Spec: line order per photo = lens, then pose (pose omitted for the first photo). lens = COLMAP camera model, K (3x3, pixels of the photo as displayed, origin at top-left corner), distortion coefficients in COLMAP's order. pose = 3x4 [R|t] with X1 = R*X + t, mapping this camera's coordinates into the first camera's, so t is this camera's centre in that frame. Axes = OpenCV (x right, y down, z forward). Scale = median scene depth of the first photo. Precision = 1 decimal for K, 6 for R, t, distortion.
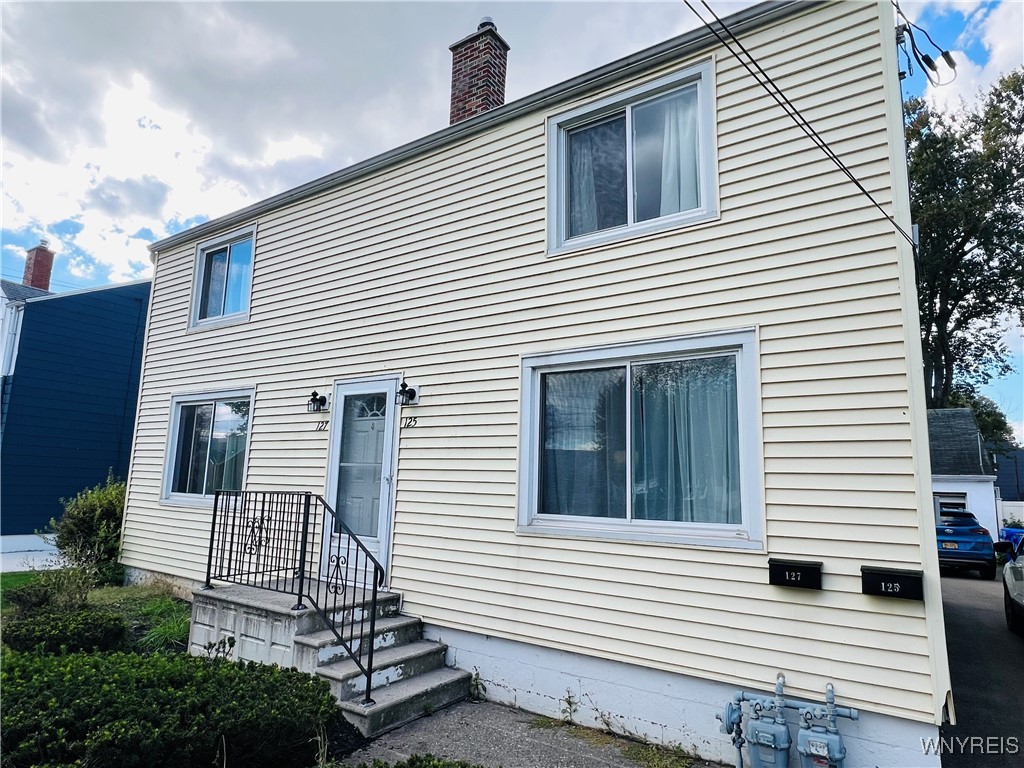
lens RADIAL K [[597.4, 0, 508.0], [0, 597.4, 389.7], [0, 0, 1]] dist [-0.012743, 0.008045]
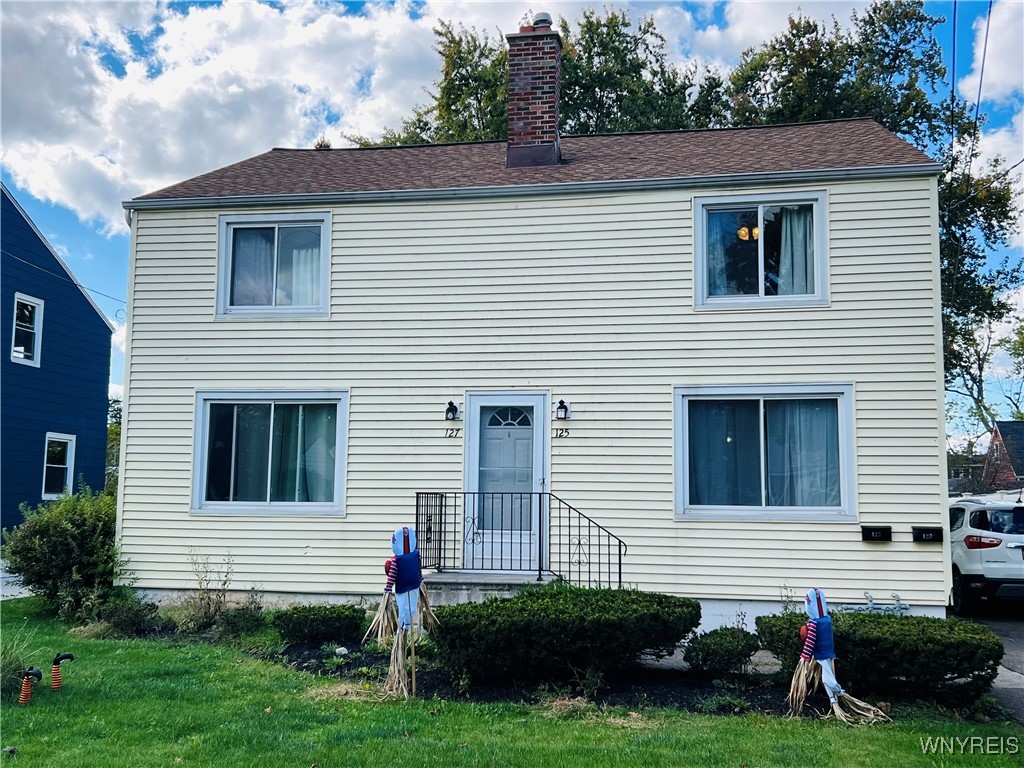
lens RADIAL K [[1034.9, 0, 515.5], [0, 1034.9, 386.8], [0, 0, 1]] dist [0.042333, 0.000000]
pose [[0.917259, 0.026894, 0.397382, -1.186075], [-0.047659, 0.997960, 0.042469, -0.132889], [-0.395430, -0.057894, 0.916670, -0.927156]]
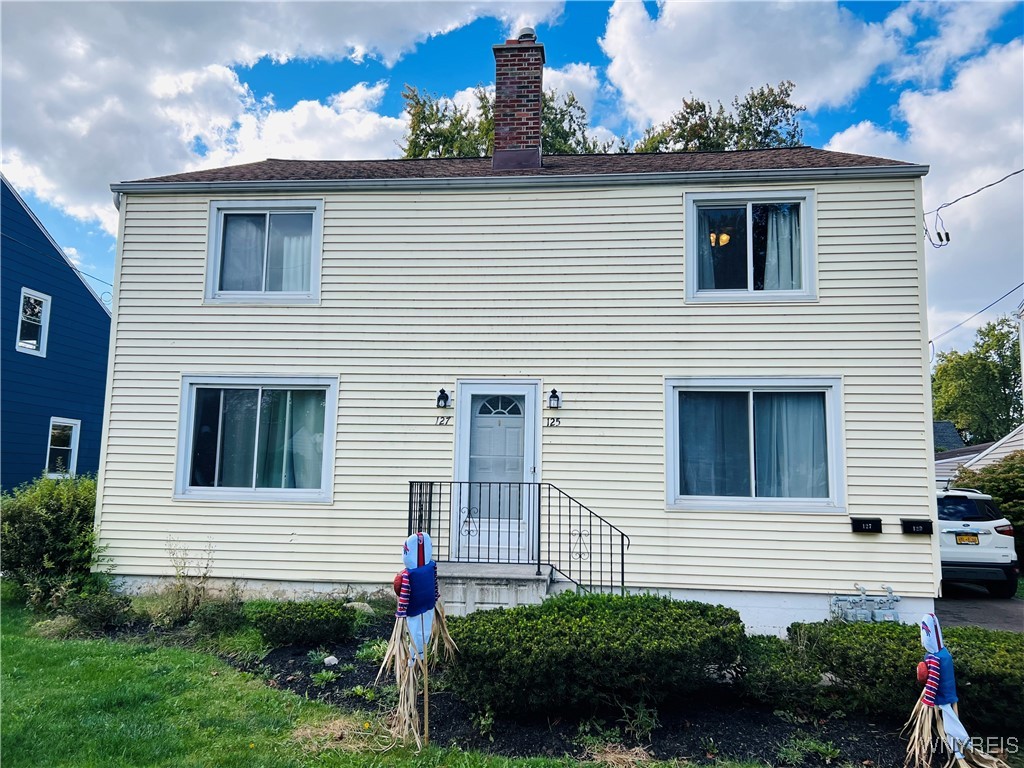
lens RADIAL K [[771.9, 0, 509.4], [0, 771.9, 383.9], [0, 0, 1]] dist [0.014881, 0.001702]
pose [[0.884323, 0.046401, 0.464563, -1.066795], [-0.067292, 0.997327, 0.028481, -0.066181], [-0.462000, -0.056448, 0.885082, -0.345518]]
